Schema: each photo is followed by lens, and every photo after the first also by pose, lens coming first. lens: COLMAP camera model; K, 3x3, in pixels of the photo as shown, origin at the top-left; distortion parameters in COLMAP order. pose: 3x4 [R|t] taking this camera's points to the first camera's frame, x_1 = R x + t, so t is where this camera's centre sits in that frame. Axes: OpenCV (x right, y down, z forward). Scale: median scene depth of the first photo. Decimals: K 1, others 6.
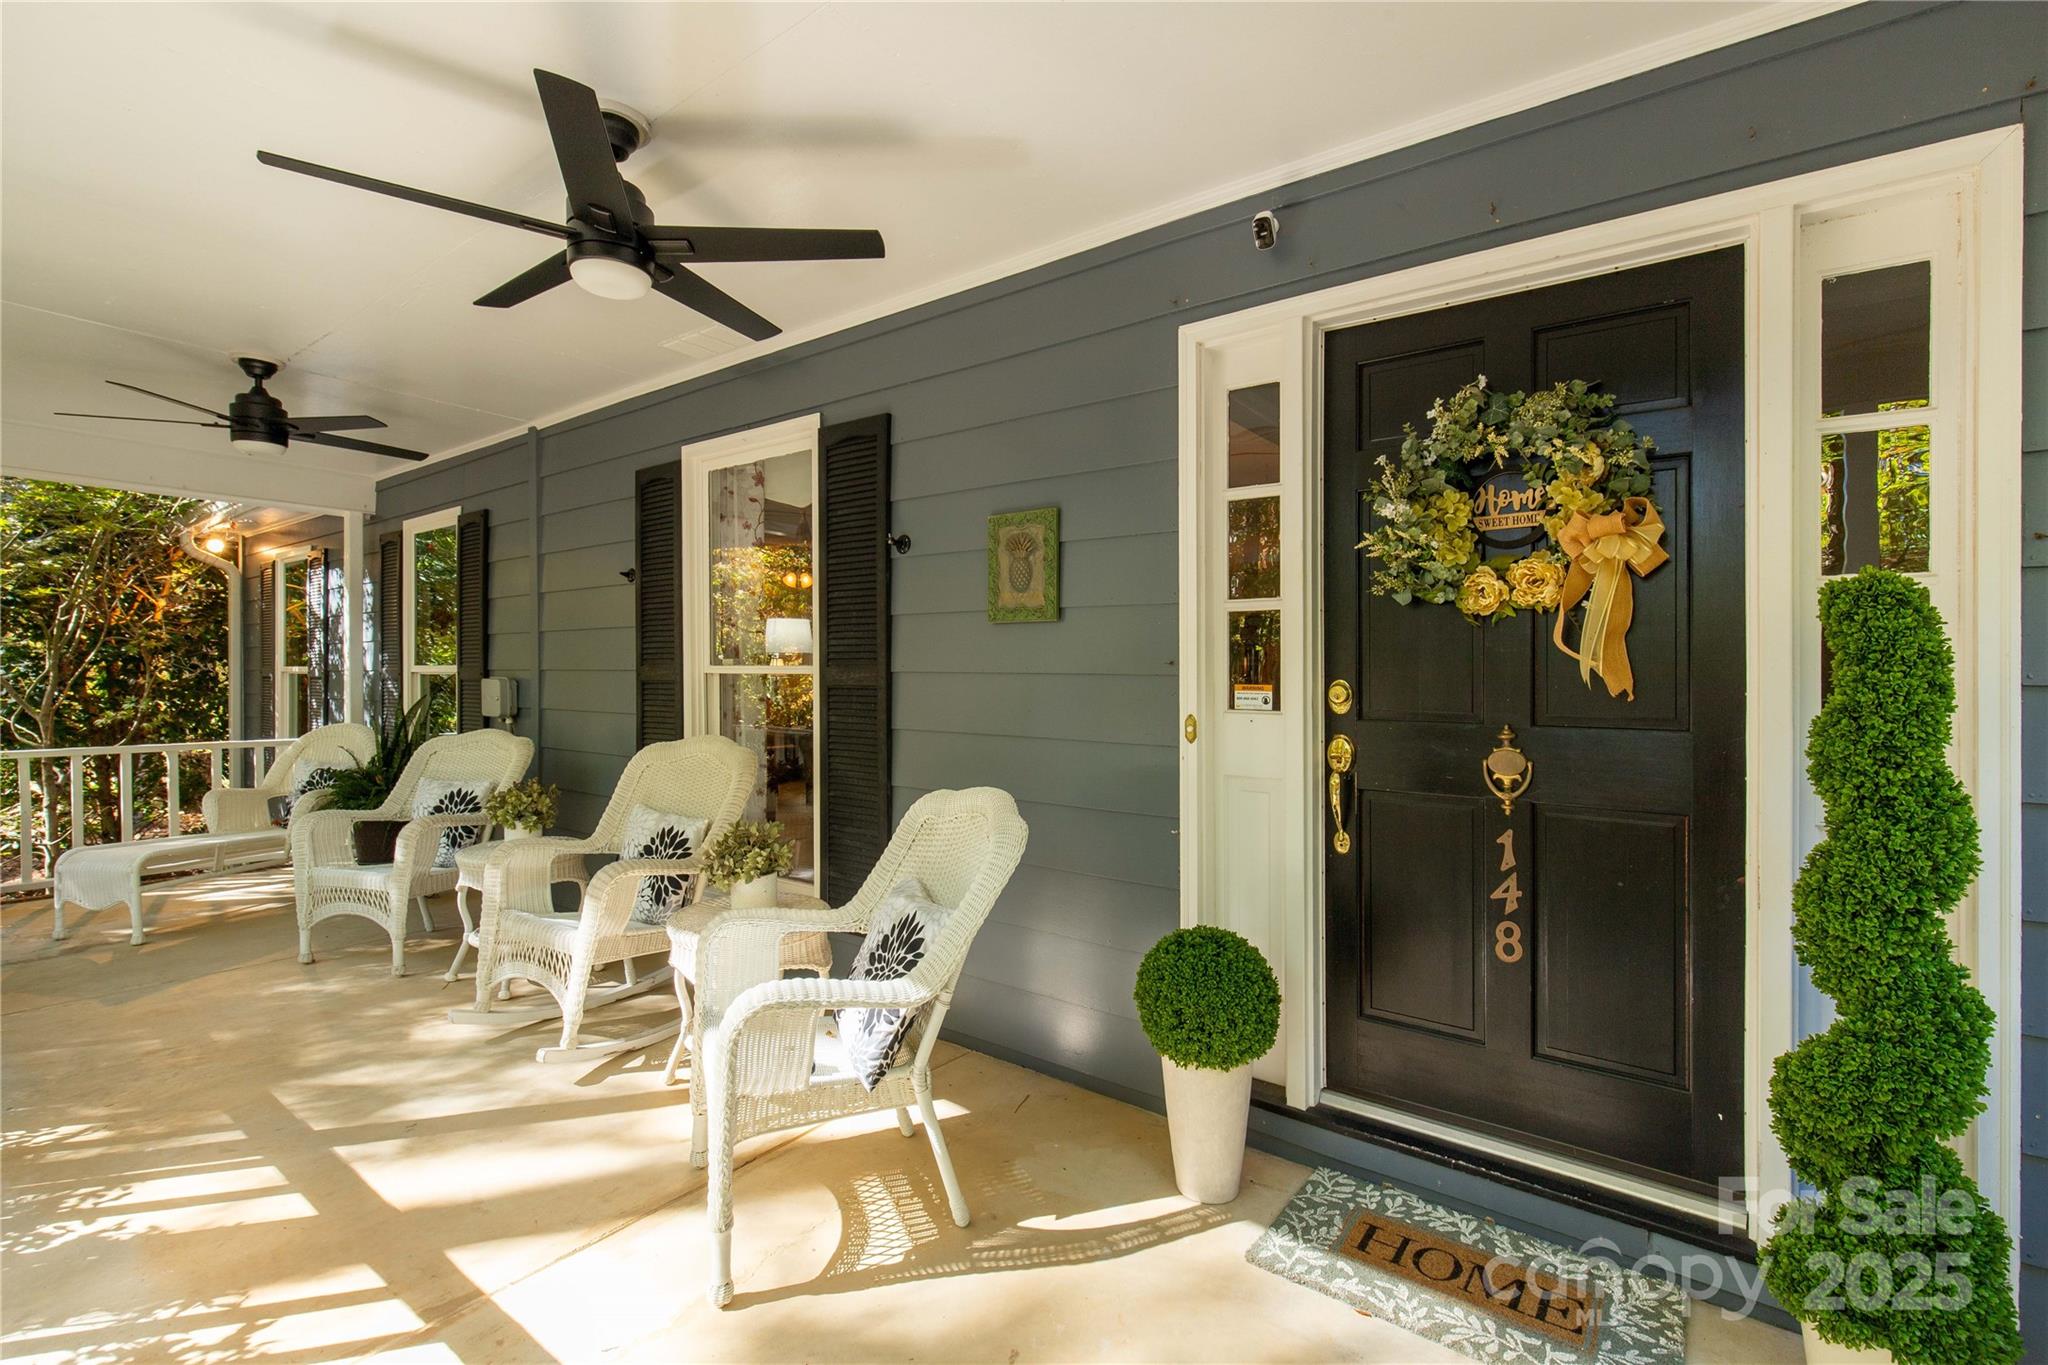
lens RADIAL K [[949.9, 0, 1026.6], [0, 949.9, 673.1], [0, 0, 1]] dist [0.001278, 0.000297]
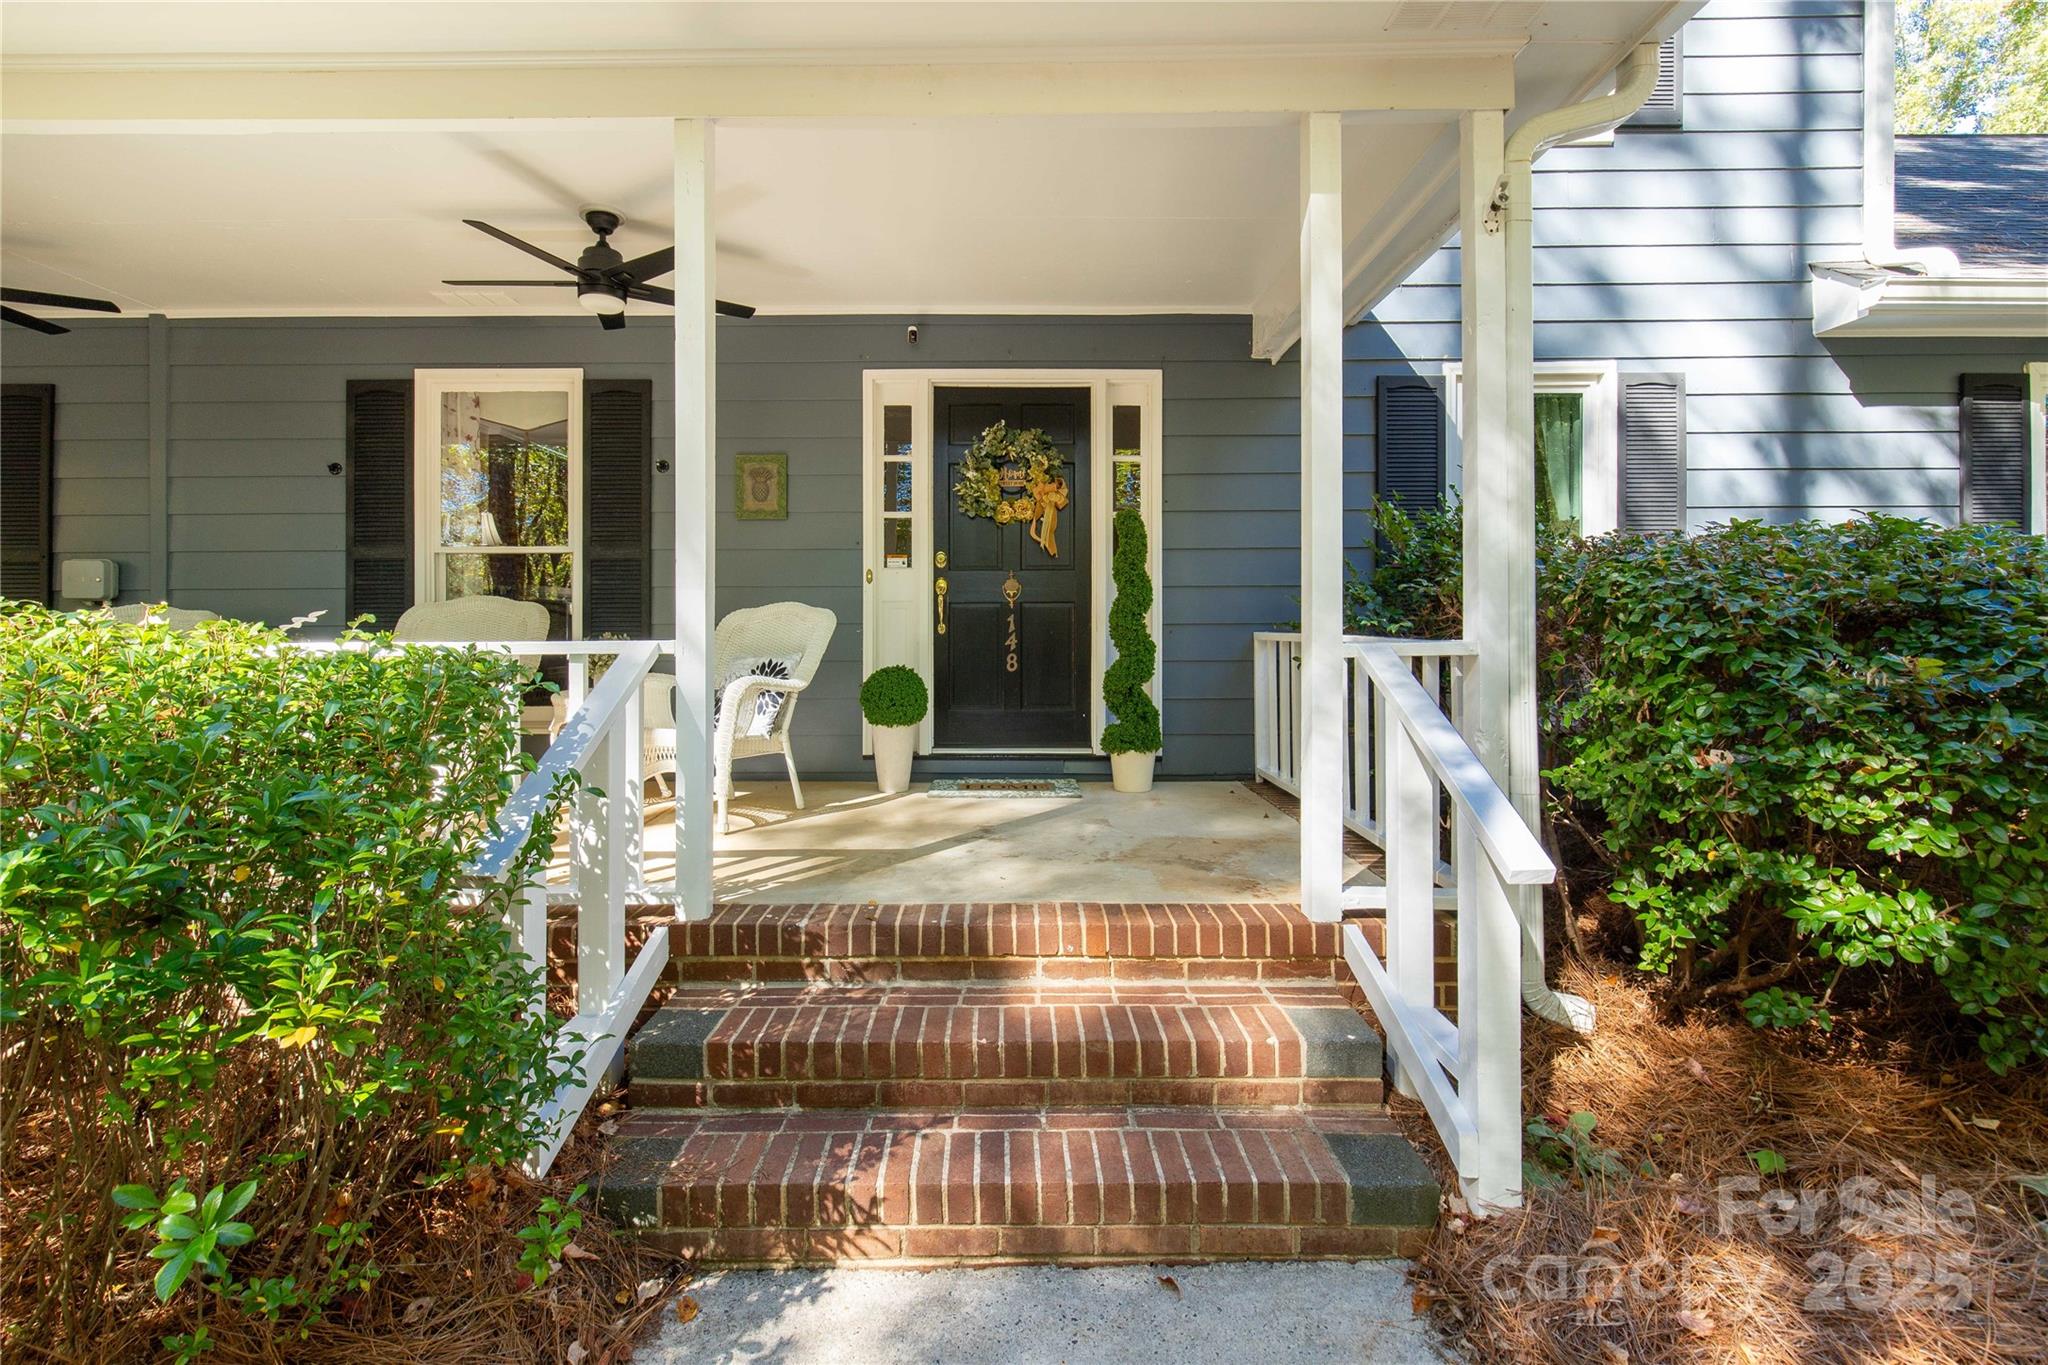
lens RADIAL K [[949.9, 0, 1026.6], [0, 949.9, 673.1], [0, 0, 1]] dist [0.001278, 0.000297]
pose [[0.795575, -0.038120, 0.604655, -0.902161], [0.007525, 0.998563, 0.053053, 0.184970], [-0.605809, -0.037658, 0.794719, -0.911359]]
